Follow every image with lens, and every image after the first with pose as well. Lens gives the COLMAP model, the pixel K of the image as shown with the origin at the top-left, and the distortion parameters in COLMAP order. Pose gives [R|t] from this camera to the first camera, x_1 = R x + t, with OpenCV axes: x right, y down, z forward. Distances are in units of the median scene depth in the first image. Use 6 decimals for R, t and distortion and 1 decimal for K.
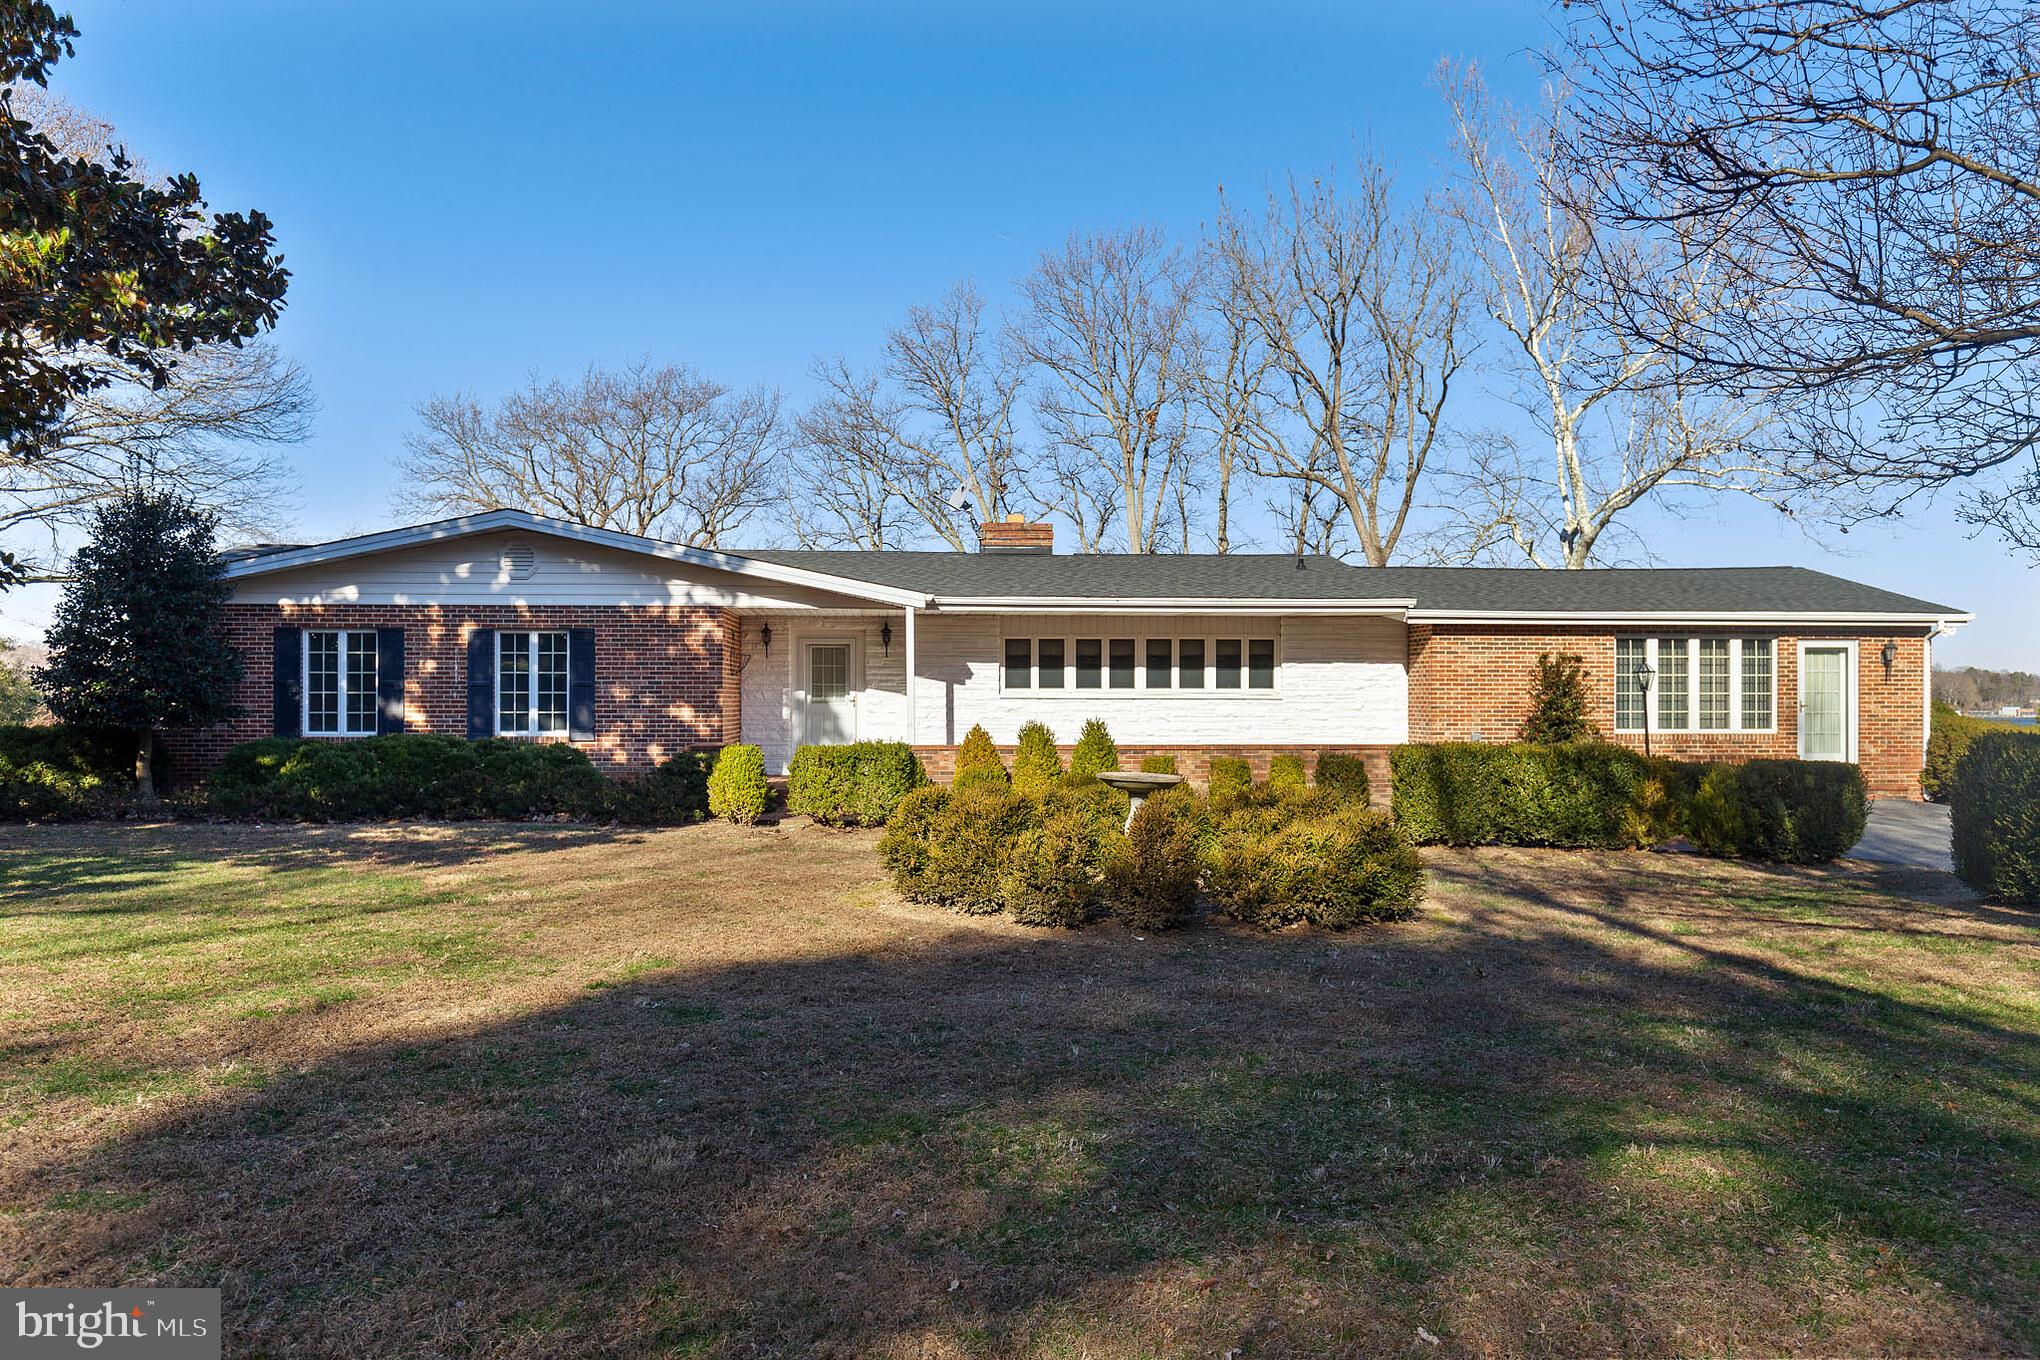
lens RADIAL K [[1463.4, 0, 1021.5], [0, 1463.4, 687.4], [0, 0, 1]] dist [0.006656, 0.000937]
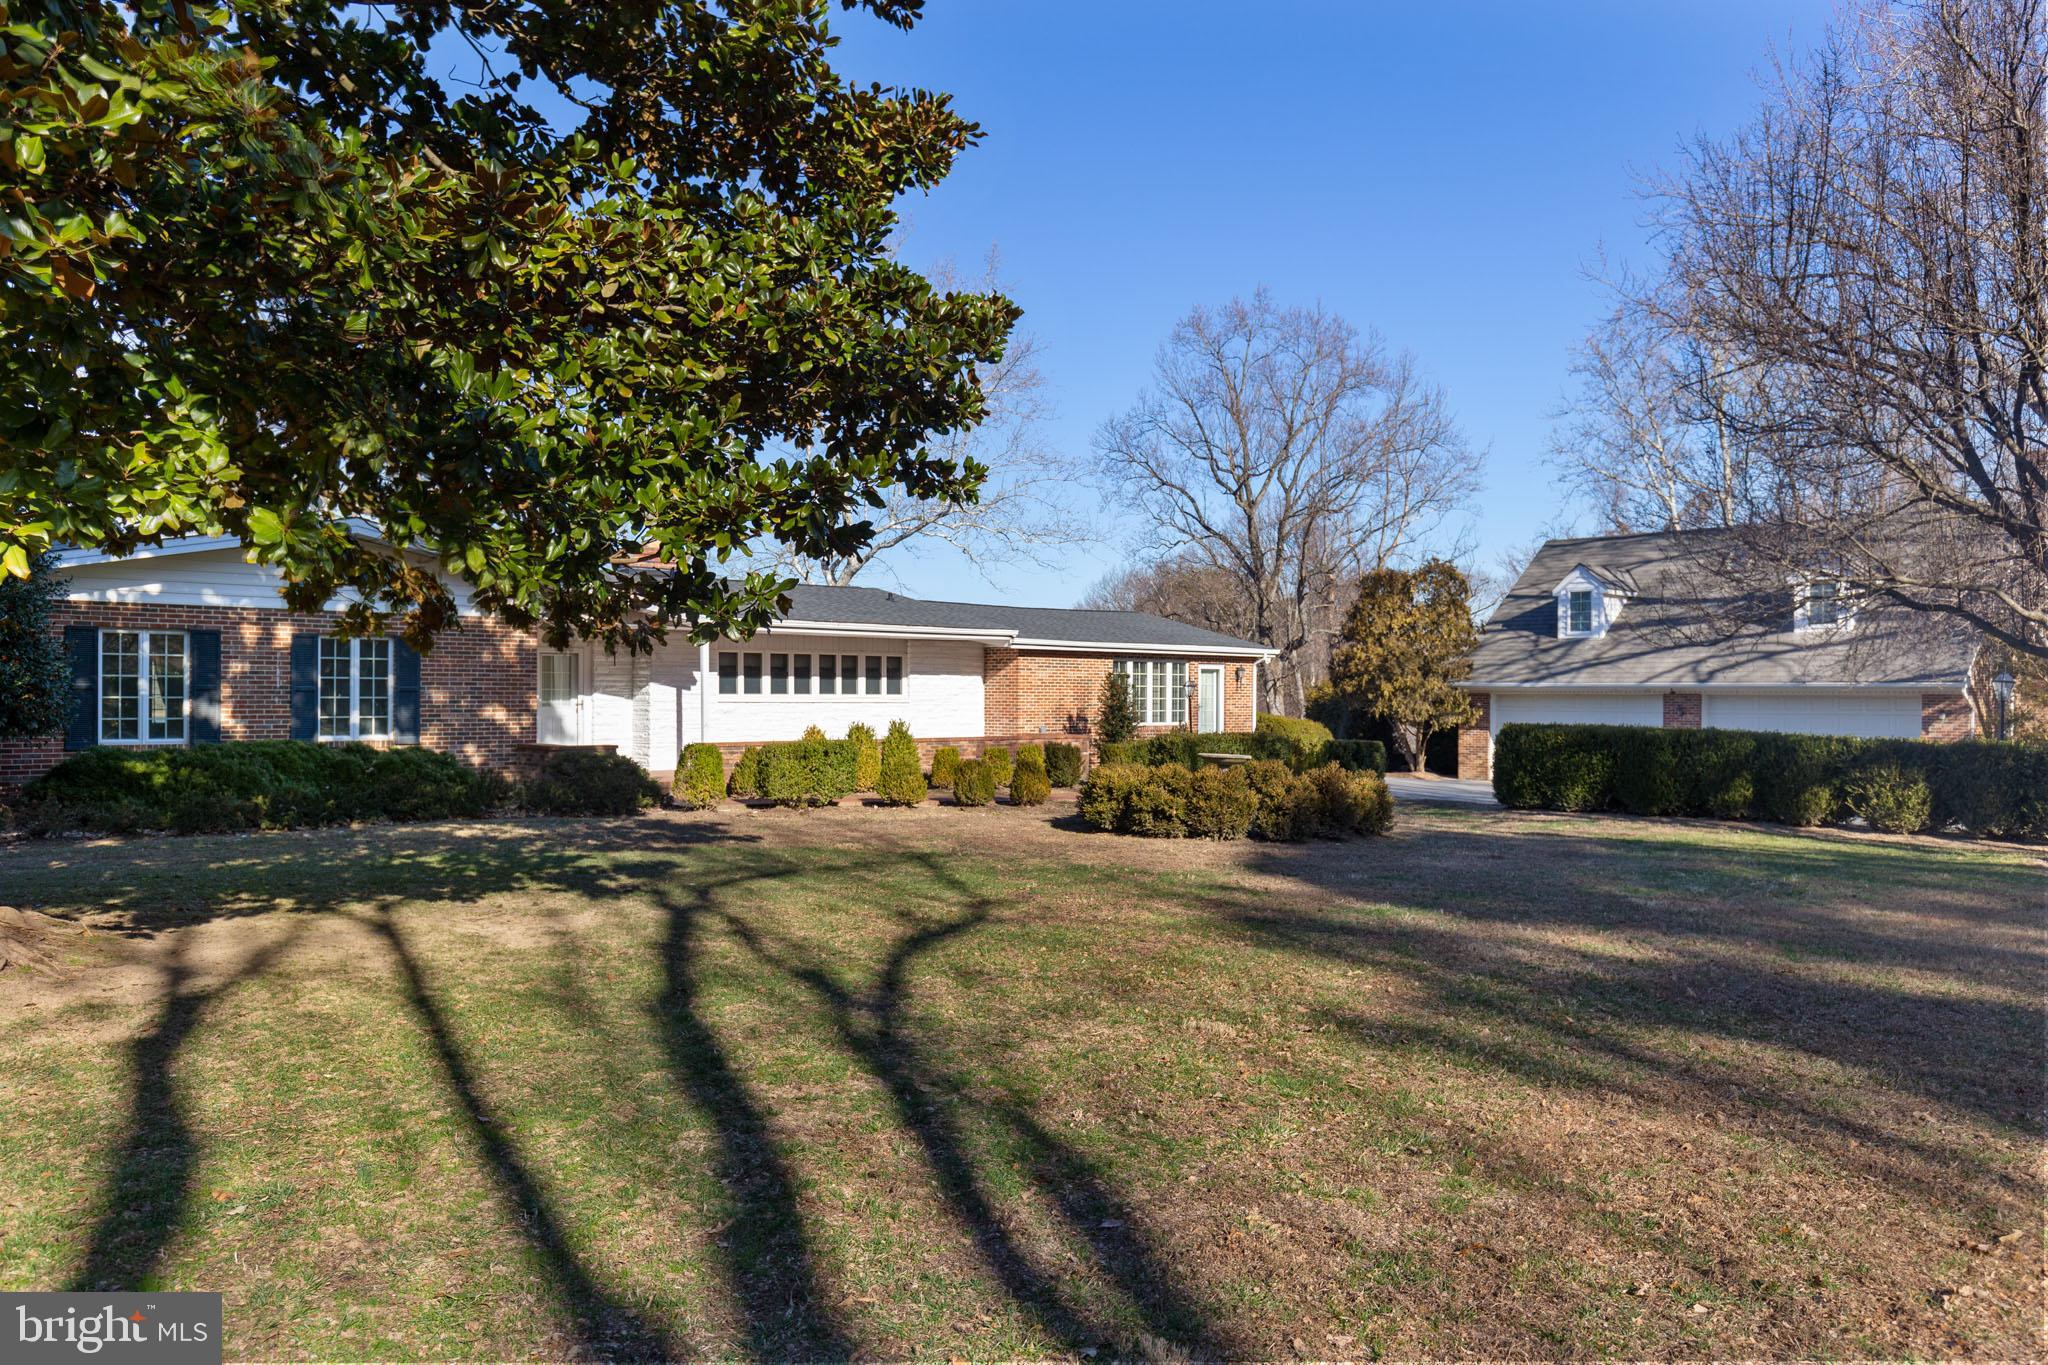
lens RADIAL K [[1431.3, 0, 1019.6], [0, 1431.3, 686.4], [0, 0, 1]] dist [0.002839, 0.001538]
pose [[0.789045, 0.006165, 0.614304, -0.572262], [-0.004996, 0.999981, -0.003618, -0.002508], [-0.614315, -0.000214, 0.789061, -0.063966]]
